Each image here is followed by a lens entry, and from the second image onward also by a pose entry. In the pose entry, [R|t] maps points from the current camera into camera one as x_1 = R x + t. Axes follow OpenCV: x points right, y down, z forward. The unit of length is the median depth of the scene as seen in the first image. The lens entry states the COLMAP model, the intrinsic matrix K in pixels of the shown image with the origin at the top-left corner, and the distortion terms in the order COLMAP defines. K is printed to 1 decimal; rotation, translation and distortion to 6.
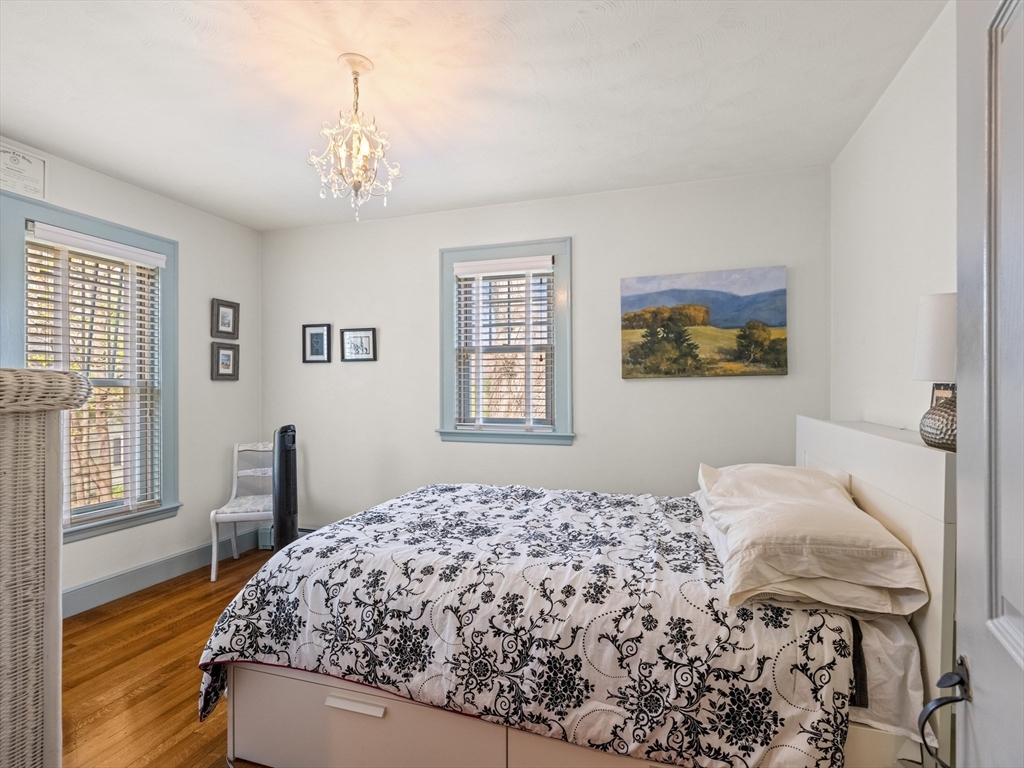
lens RADIAL K [[518.3, 0, 507.7], [0, 518.3, 383.8], [0, 0, 1]] dist [0.014170, 0.000029]
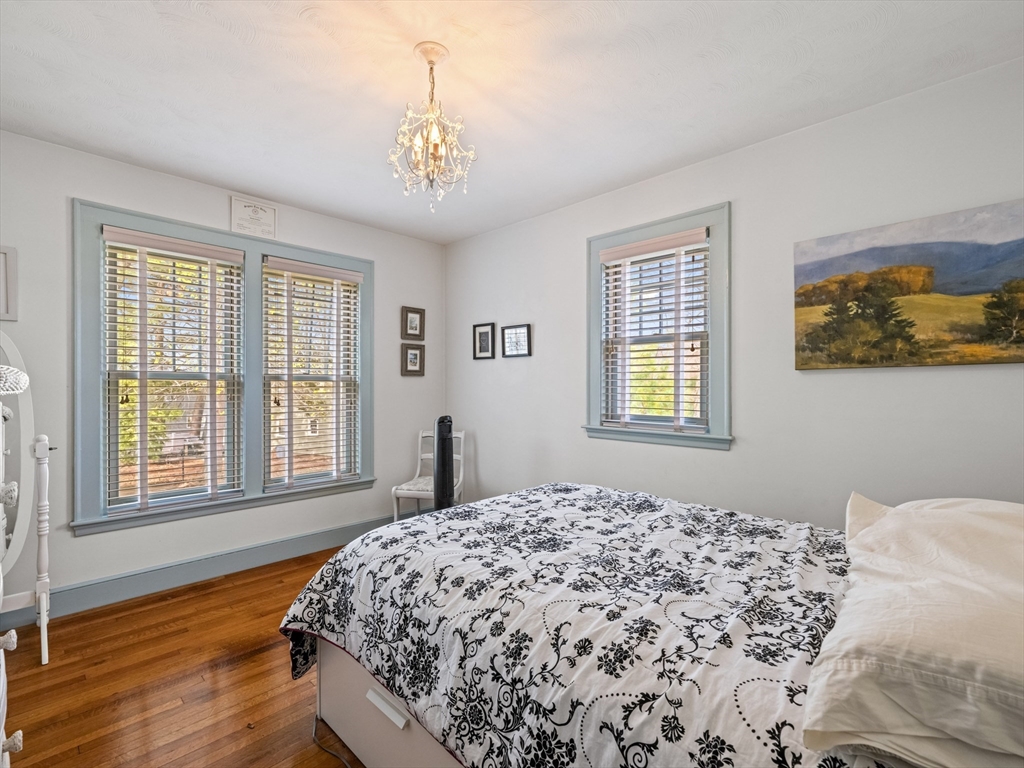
lens RADIAL K [[478.3, 0, 513.1], [0, 478.3, 384.5], [0, 0, 1]] dist [-0.002577, 0.005355]
pose [[0.894799, 0.002220, -0.446464, 0.231672], [0.001912, 0.999959, 0.008803, 0.006540], [0.446466, -0.008730, 0.894758, 0.230407]]
